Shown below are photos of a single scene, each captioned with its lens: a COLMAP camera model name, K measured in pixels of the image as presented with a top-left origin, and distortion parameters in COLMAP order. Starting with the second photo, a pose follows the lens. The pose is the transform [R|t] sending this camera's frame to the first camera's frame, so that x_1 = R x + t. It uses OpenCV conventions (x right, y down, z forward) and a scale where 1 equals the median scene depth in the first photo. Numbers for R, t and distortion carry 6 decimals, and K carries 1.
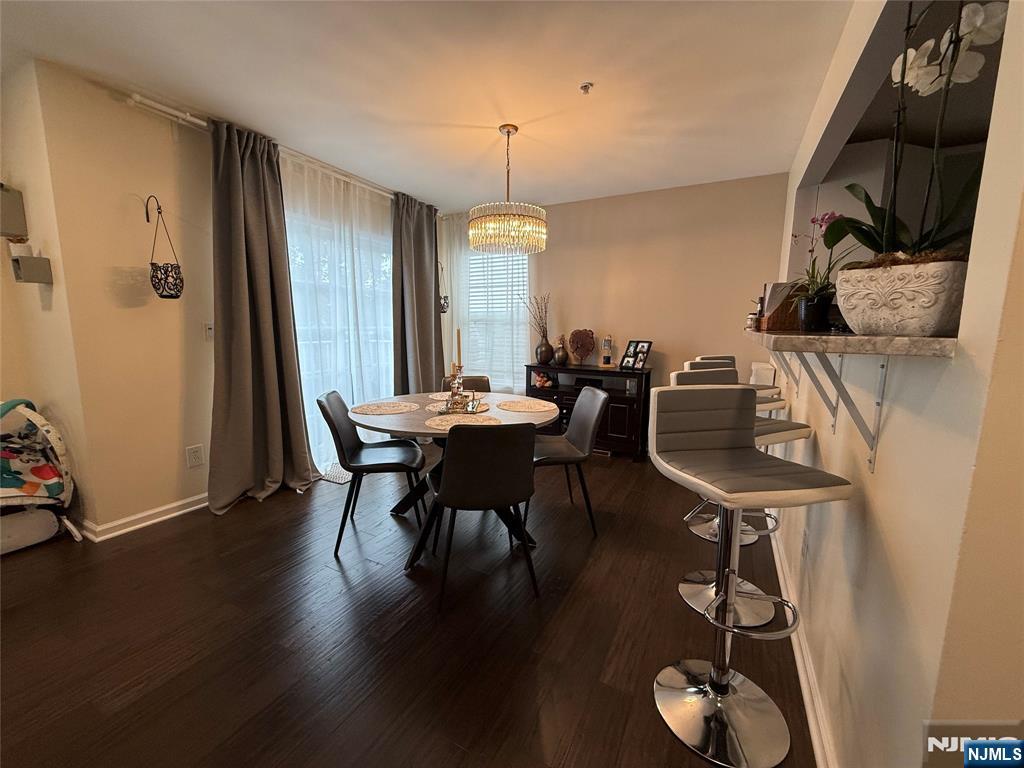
lens RADIAL K [[408.9, 0, 514.4], [0, 408.9, 387.8], [0, 0, 1]] dist [-0.000512, 0.000539]
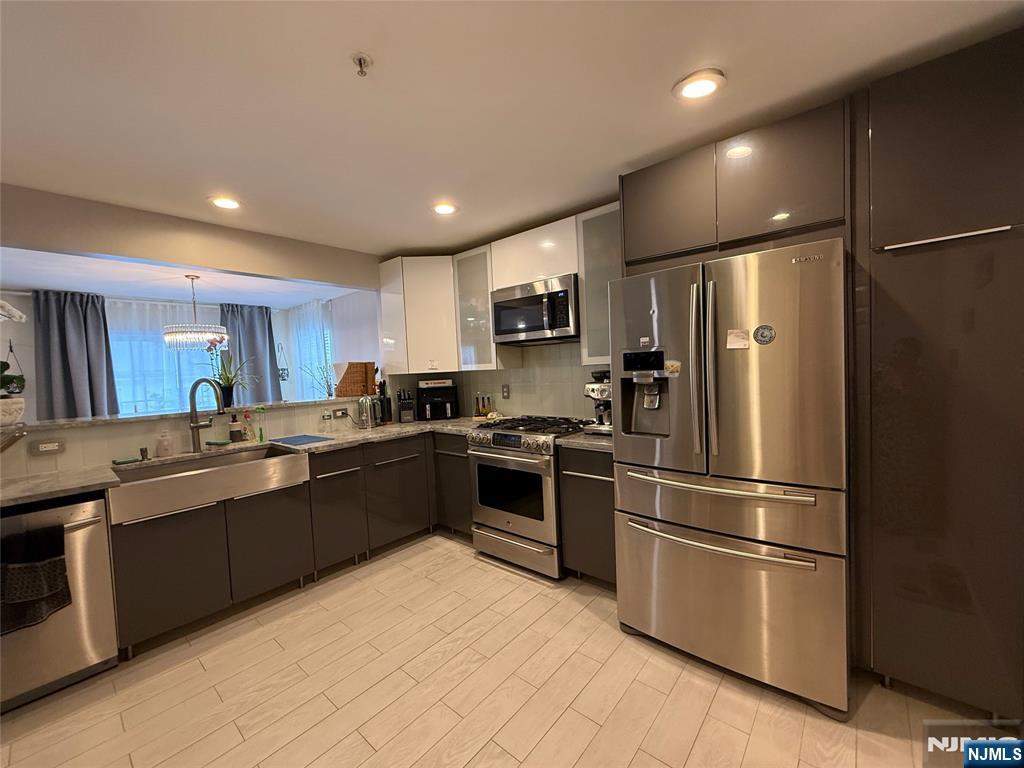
lens RADIAL K [[408.9, 0, 510.1], [0, 408.9, 386.8], [0, 0, 1]] dist [-0.000512, 0.000539]
pose [[0.967849, -0.042314, -0.247946, 1.062483], [0.017267, 0.994600, -0.102336, -0.017857], [0.250937, 0.094765, 0.963354, -0.116466]]
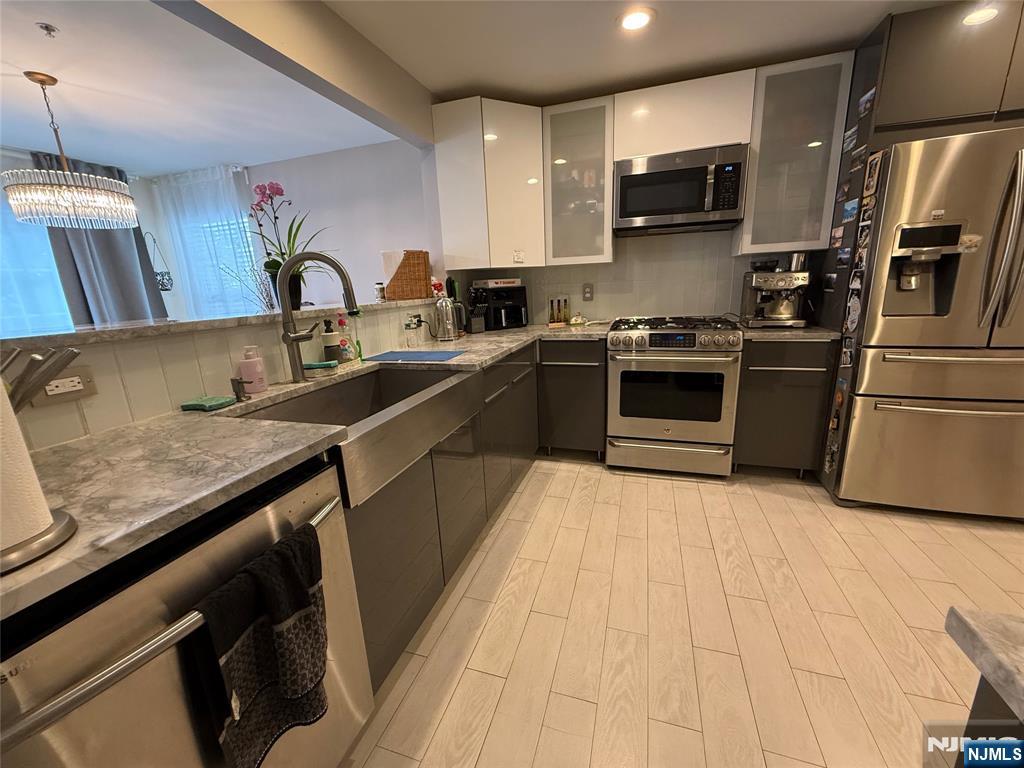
lens RADIAL K [[408.9, 0, 509.5], [0, 408.9, 385.9], [0, 0, 1]] dist [-0.000512, 0.000539]
pose [[0.987162, -0.087190, 0.133824, 0.528174], [0.074652, 0.992577, 0.096010, -0.007227], [-0.141202, -0.084787, 0.986343, -0.011453]]
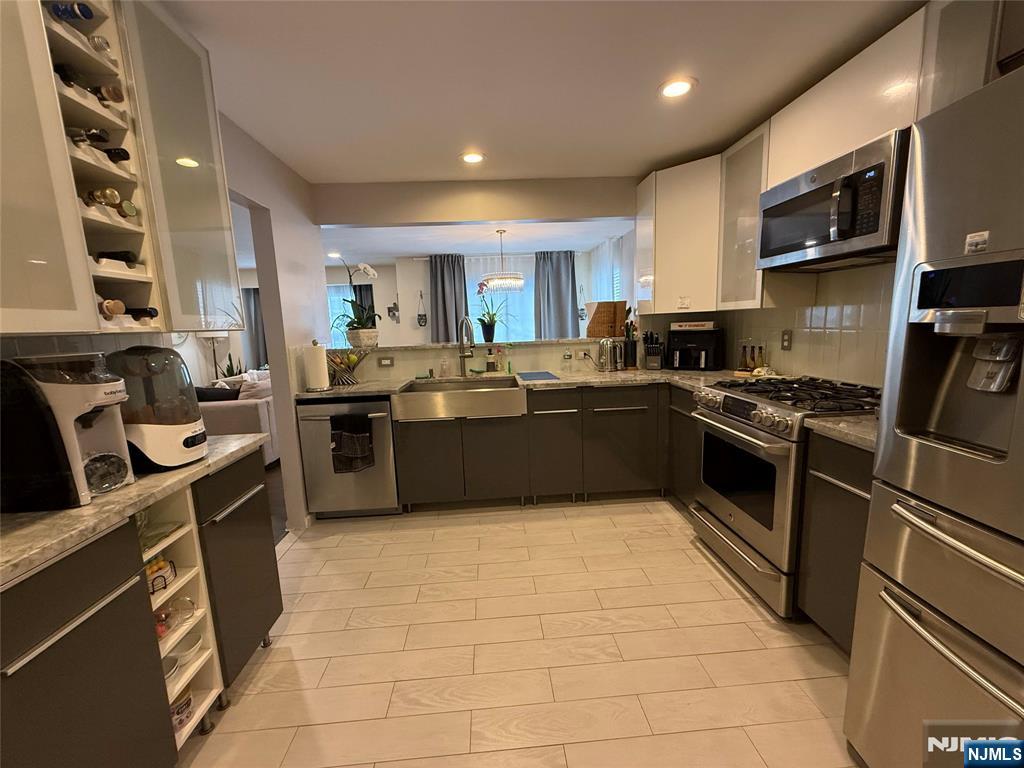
lens RADIAL K [[408.9, 0, 510.6], [0, 408.9, 385.4], [0, 0, 1]] dist [-0.000512, 0.000539]
pose [[0.503769, 0.102295, -0.857760, 1.172324], [-0.086785, 0.993933, 0.067566, -0.036226], [0.859468, 0.040403, 0.509591, 0.070862]]
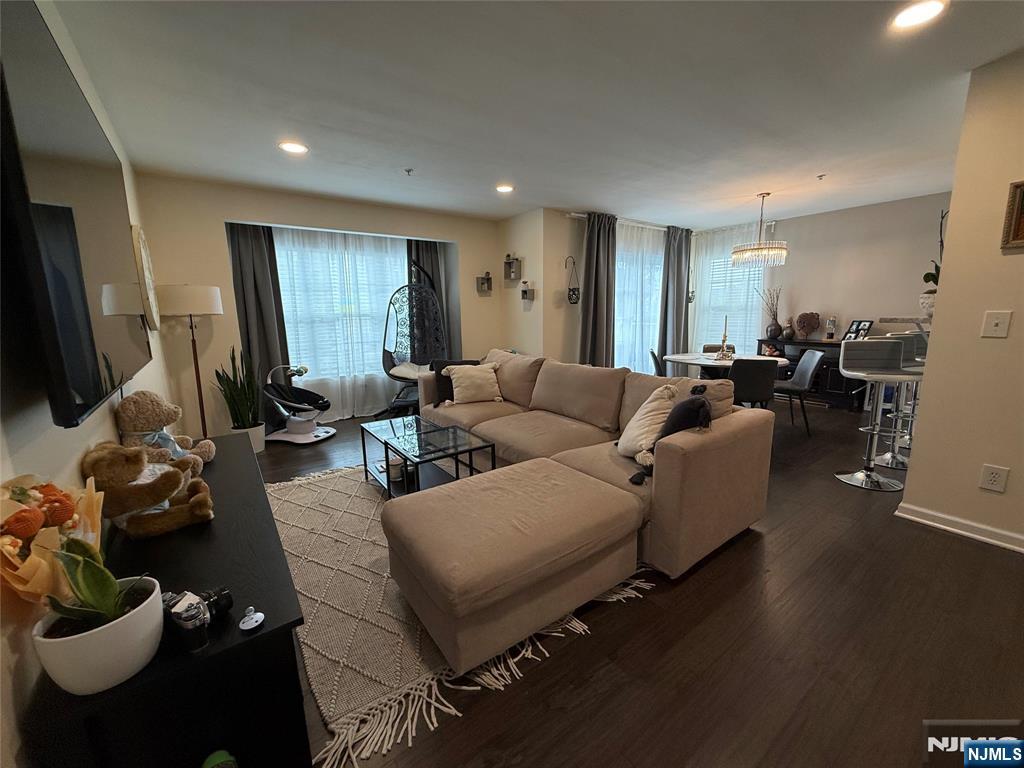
lens RADIAL K [[408.9, 0, 510.2], [0, 408.9, 385.5], [0, 0, 1]] dist [-0.000512, 0.000539]
pose [[0.893140, 0.056035, -0.446275, -0.101400], [-0.040380, 0.998192, 0.044521, 0.078134], [0.447963, -0.021743, 0.893788, -0.664920]]
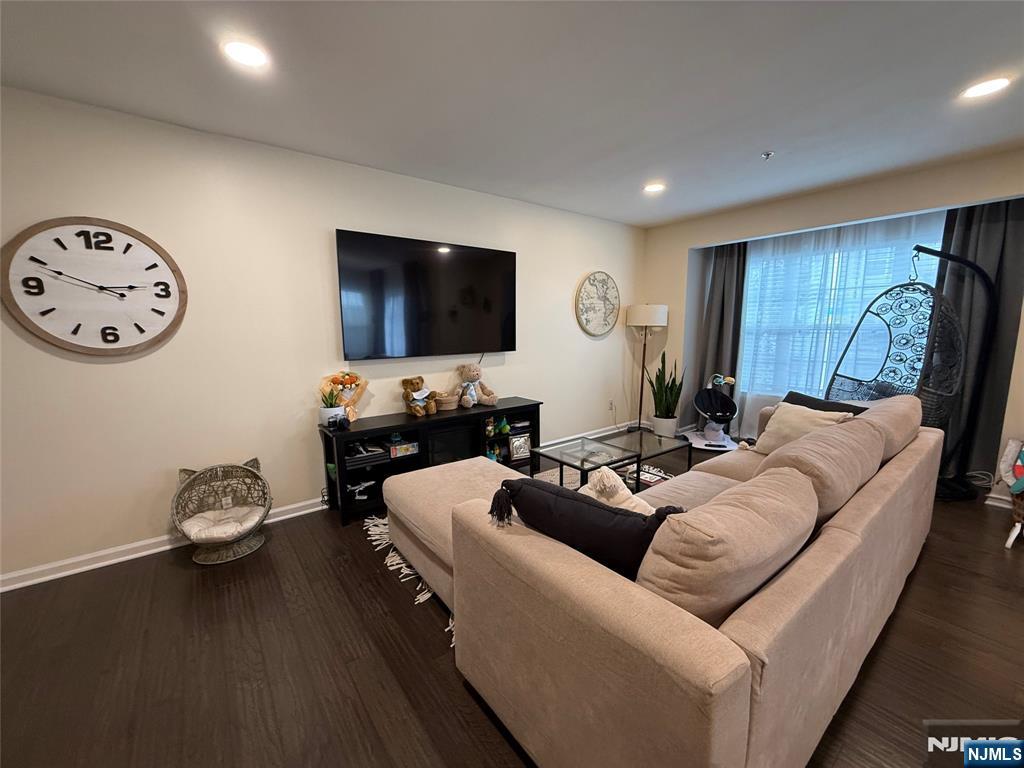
lens RADIAL K [[408.9, 0, 513.3], [0, 408.9, 384.8], [0, 0, 1]] dist [-0.000512, 0.000539]
pose [[-0.425108, 0.121922, -0.896894, 0.166868], [-0.131017, 0.972163, 0.194253, -0.025424], [0.895610, 0.200087, -0.397300, 0.012664]]
